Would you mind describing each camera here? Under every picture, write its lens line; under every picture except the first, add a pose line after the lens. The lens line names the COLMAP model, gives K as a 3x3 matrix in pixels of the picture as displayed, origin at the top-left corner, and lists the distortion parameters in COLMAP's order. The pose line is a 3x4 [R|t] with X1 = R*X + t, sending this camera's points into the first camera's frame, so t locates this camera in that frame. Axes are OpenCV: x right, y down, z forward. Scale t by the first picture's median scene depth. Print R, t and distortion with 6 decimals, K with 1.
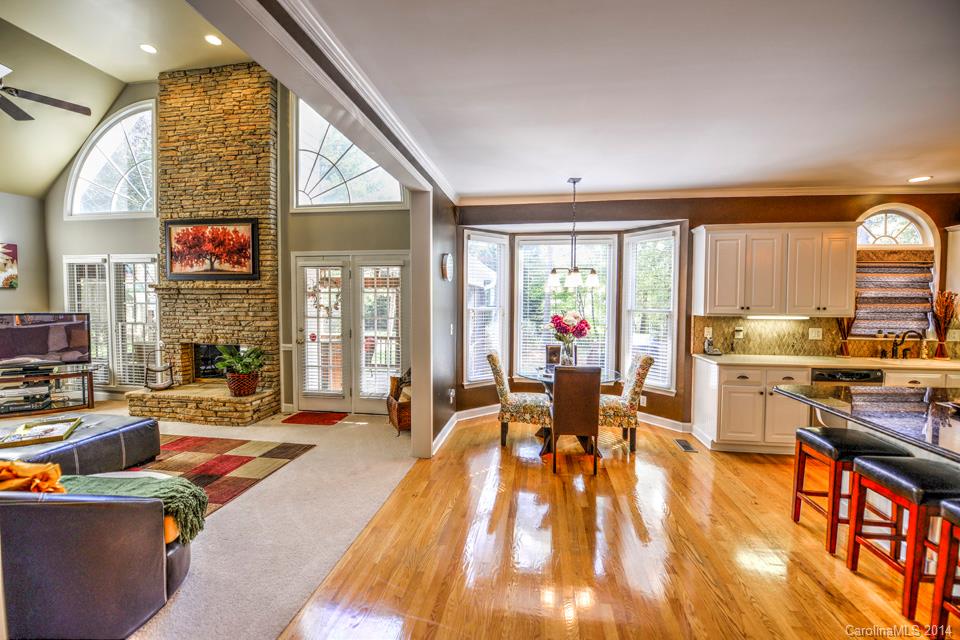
lens RADIAL K [[388.0, 0, 482.4], [0, 388.0, 317.0], [0, 0, 1]] dist [-0.013155, -0.003850]
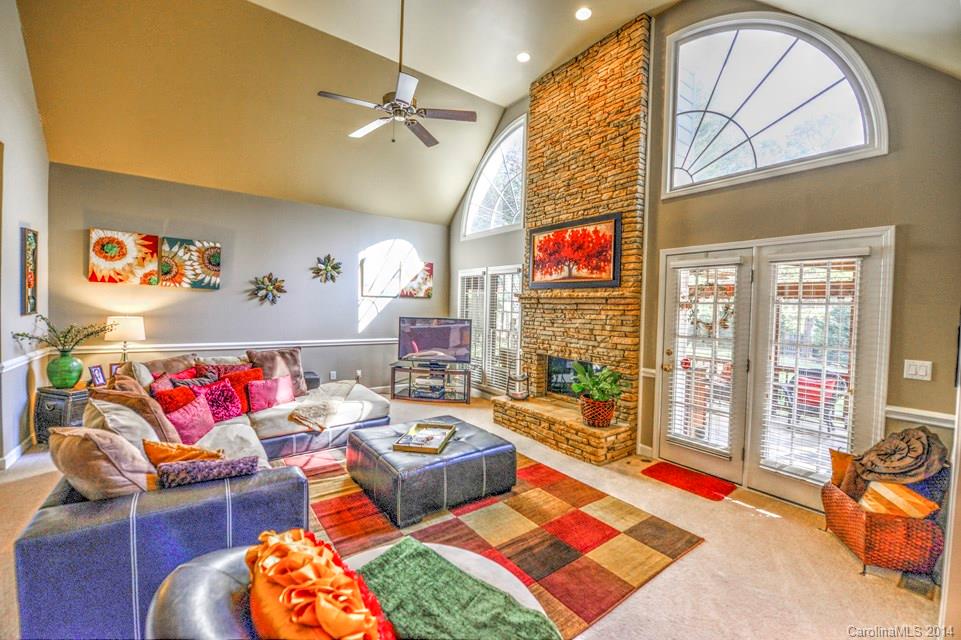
lens RADIAL K [[388.4, 0, 482.9], [0, 388.4, 317.0], [0, 0, 1]] dist [-0.013155, -0.003850]
pose [[0.705071, 0.031374, -0.708443, -0.196470], [-0.050633, 0.998698, -0.006164, -0.012616], [0.707327, 0.040216, 0.705741, 0.214558]]
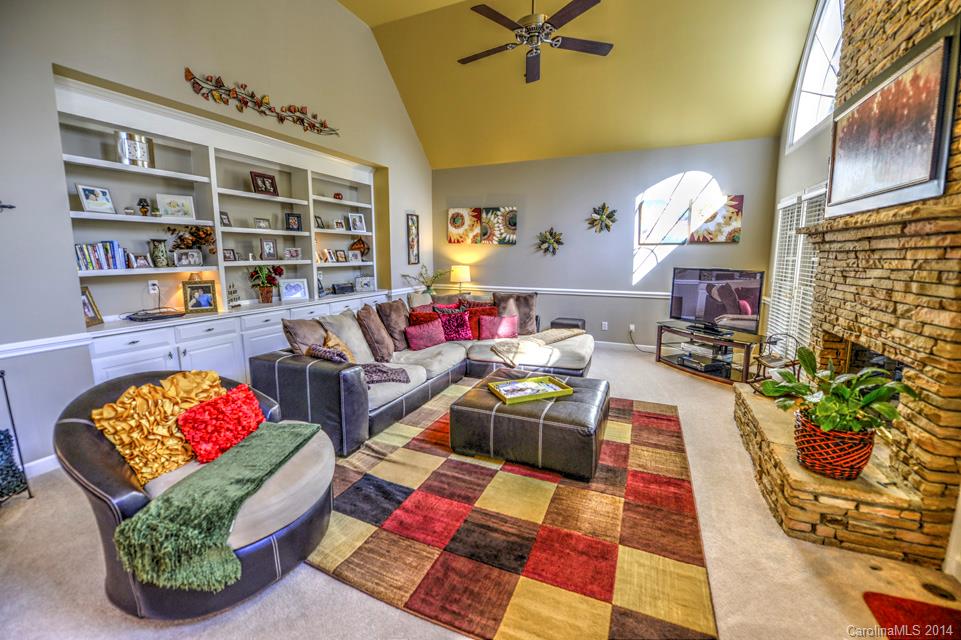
lens RADIAL K [[389.6, 0, 480.8], [0, 389.6, 313.9], [0, 0, 1]] dist [-0.012616, -0.004450]
pose [[-0.261486, 0.137831, -0.955315, -0.116962], [-0.040599, 0.987305, 0.153559, -0.023049], [0.964353, 0.078938, -0.252571, 0.676984]]
